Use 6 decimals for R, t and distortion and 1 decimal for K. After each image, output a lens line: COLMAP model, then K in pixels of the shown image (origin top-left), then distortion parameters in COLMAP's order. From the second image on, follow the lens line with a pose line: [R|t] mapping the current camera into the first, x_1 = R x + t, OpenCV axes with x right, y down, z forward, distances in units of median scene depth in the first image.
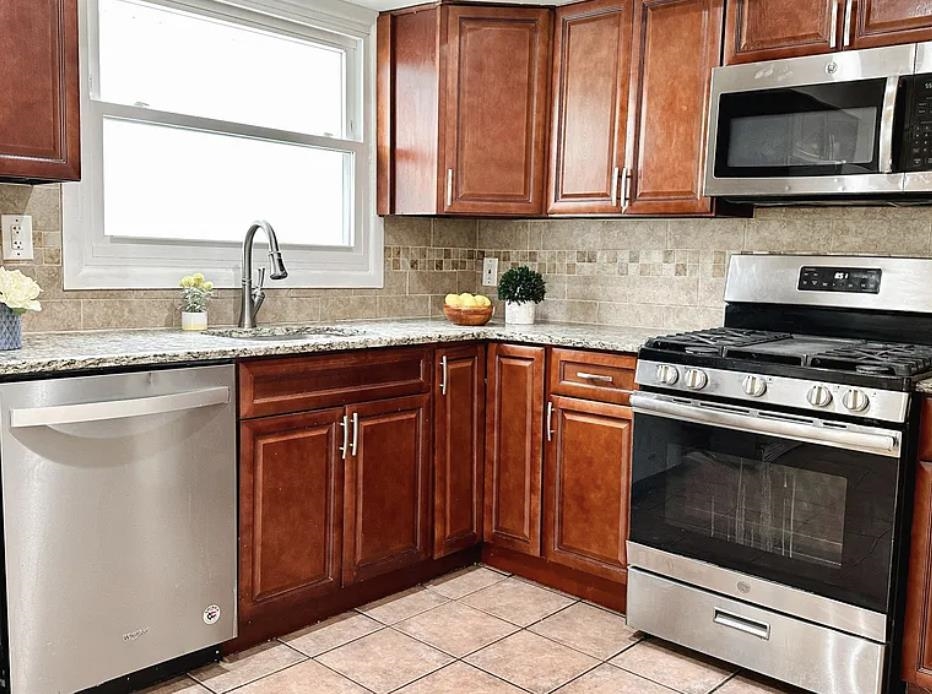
lens RADIAL K [[892.4, 0, 448.3], [0, 892.4, 344.9], [0, 0, 1]] dist [0.189303, -0.374726]
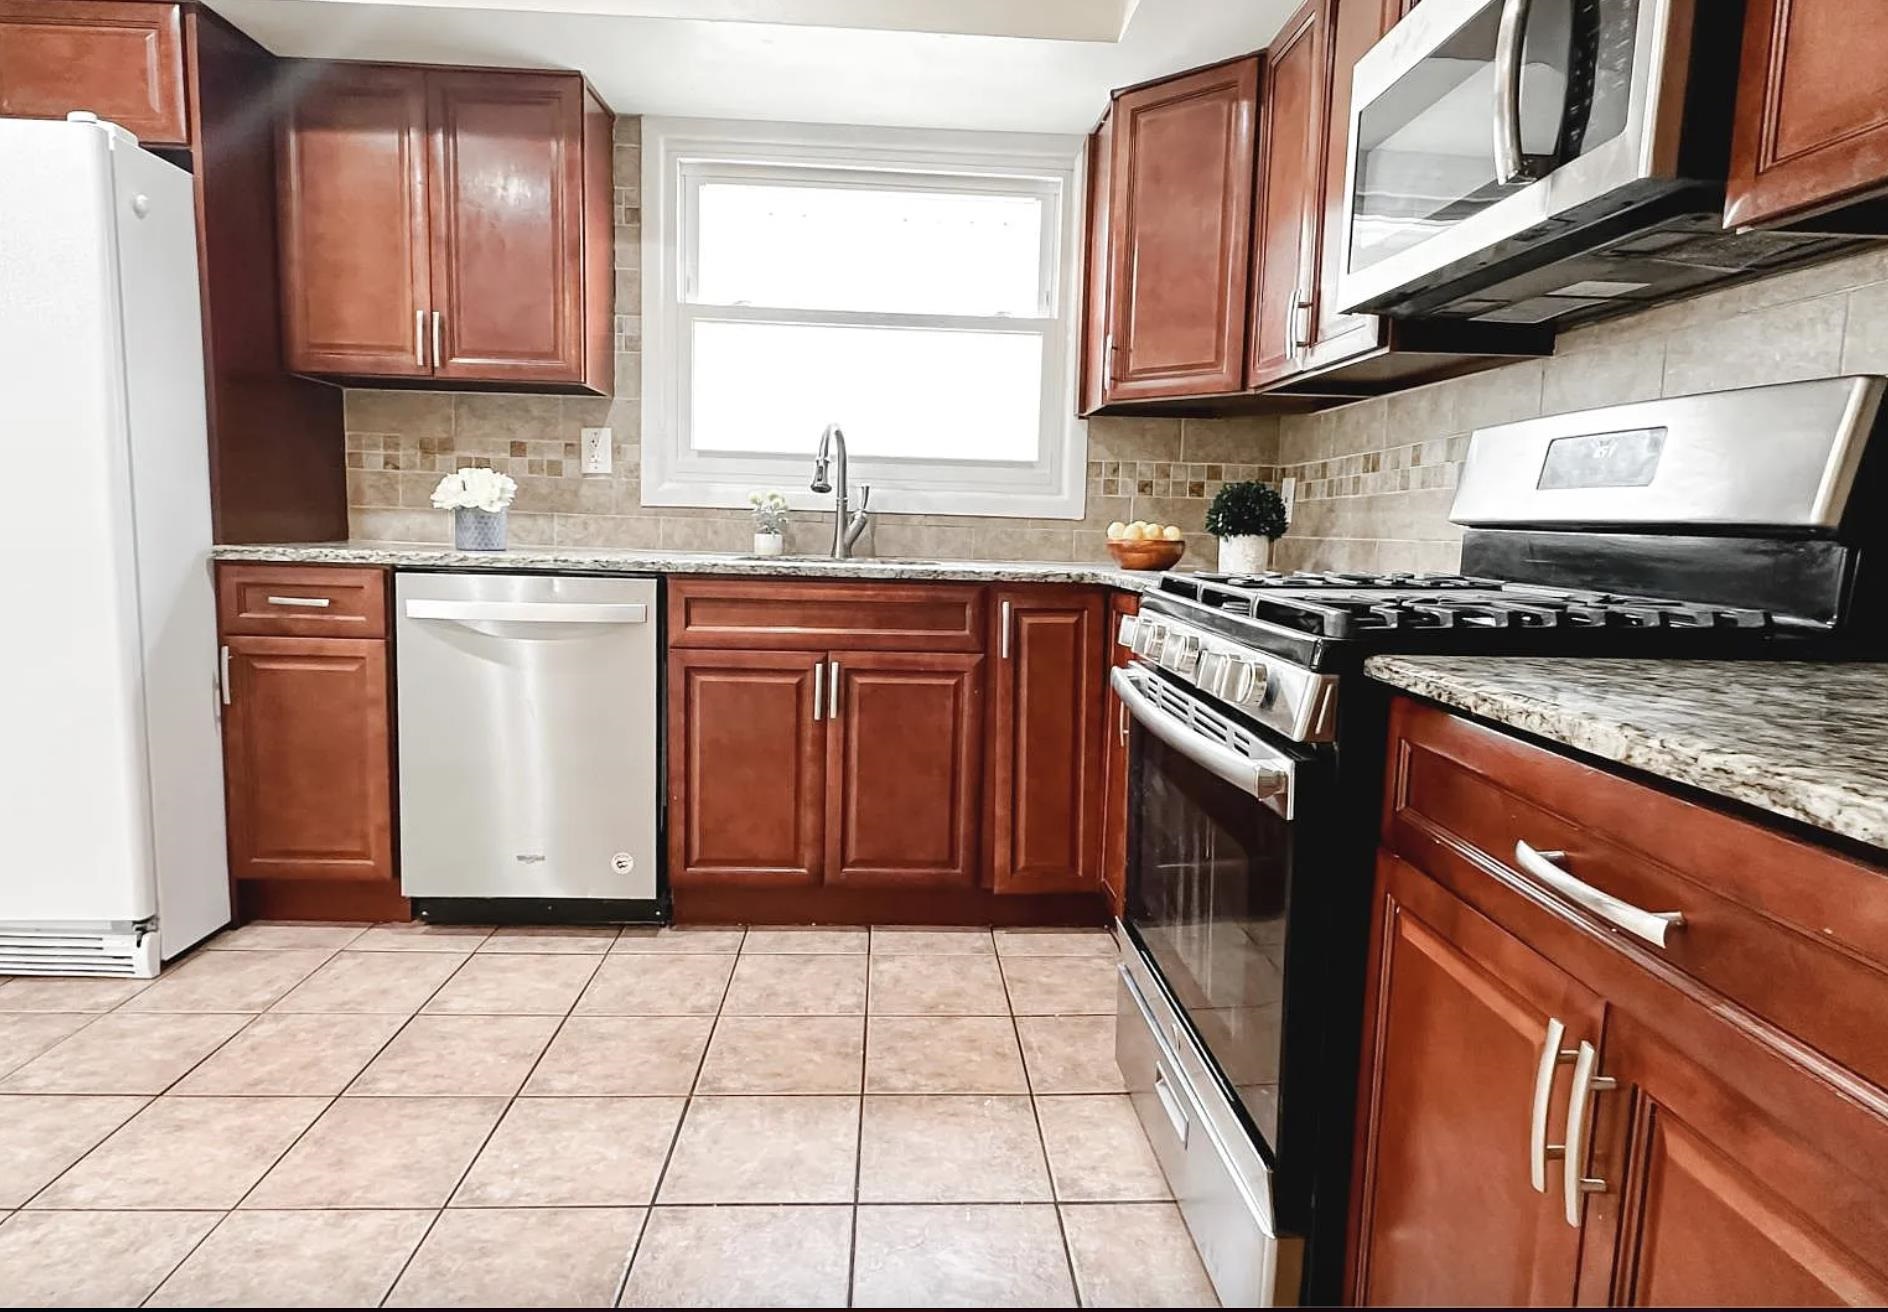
lens RADIAL K [[1073.0, 0, 943.0], [0, 1073.0, 647.6], [0, 0, 1]] dist [0.002316, -0.000309]
pose [[0.709242, 0.074532, -0.701014, 0.537261], [-0.081443, 0.996400, 0.023538, 0.031771], [0.700245, 0.040399, 0.712759, 0.377939]]
